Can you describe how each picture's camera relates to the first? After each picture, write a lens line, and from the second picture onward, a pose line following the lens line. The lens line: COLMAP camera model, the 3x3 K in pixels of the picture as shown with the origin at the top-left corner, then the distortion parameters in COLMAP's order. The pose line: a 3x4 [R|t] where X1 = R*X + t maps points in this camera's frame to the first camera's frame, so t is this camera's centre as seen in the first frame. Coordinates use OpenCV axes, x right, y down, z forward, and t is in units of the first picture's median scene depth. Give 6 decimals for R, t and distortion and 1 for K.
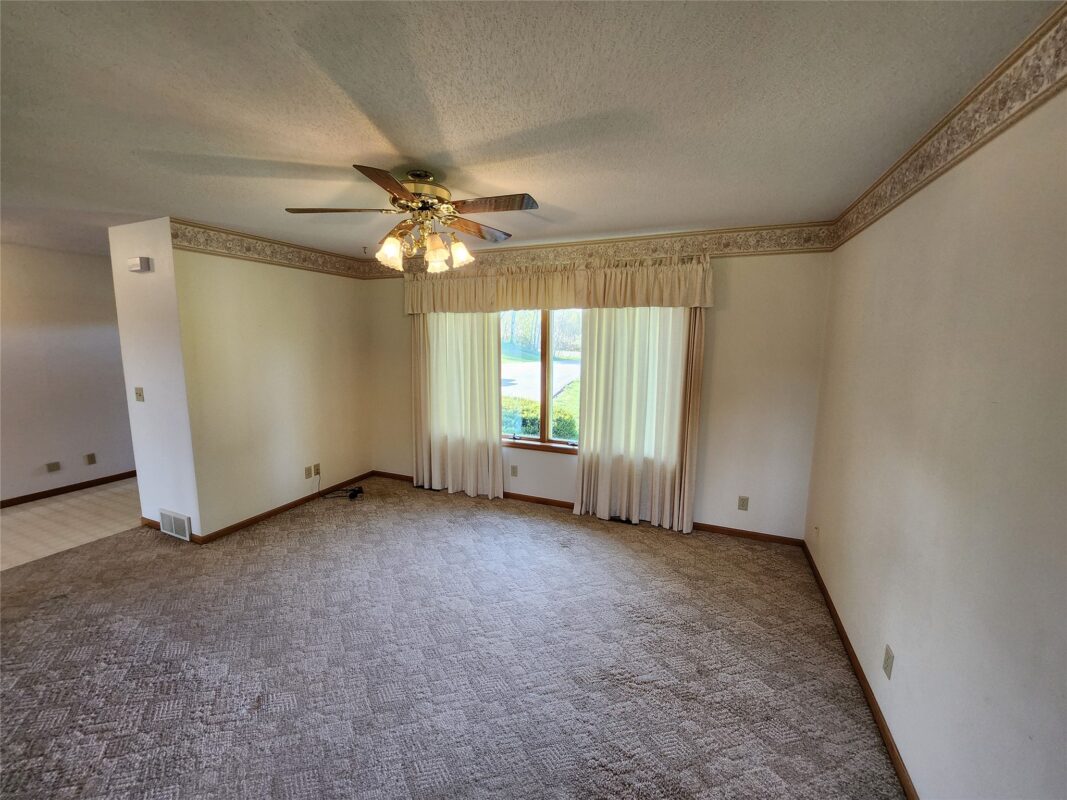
lens RADIAL K [[424.5, 0, 527.3], [0, 424.5, 399.7], [0, 0, 1]] dist [-0.018194, -0.000376]
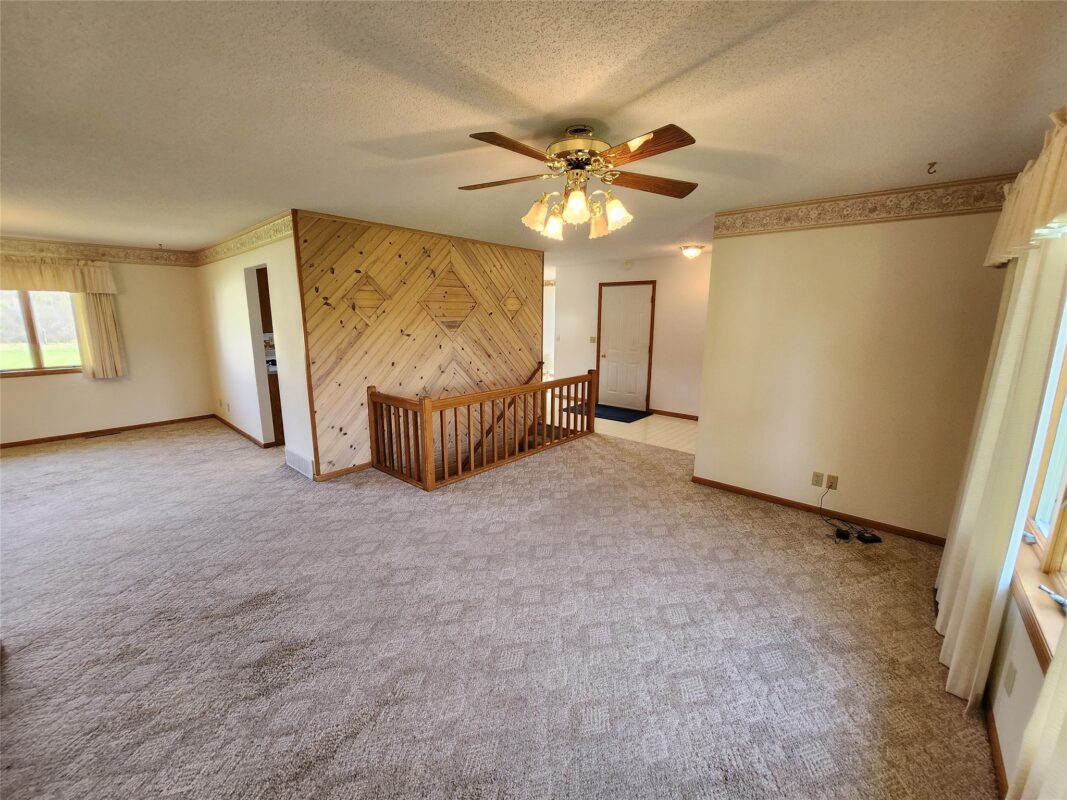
lens RADIAL K [[424.5, 0, 533.7], [0, 424.5, 397.5], [0, 0, 1]] dist [-0.018194, -0.000376]
pose [[-0.309840, 0.173847, -0.934760, 0.484190], [-0.145210, 0.962956, 0.227223, -0.107513], [0.939635, 0.206139, -0.273118, 0.833850]]
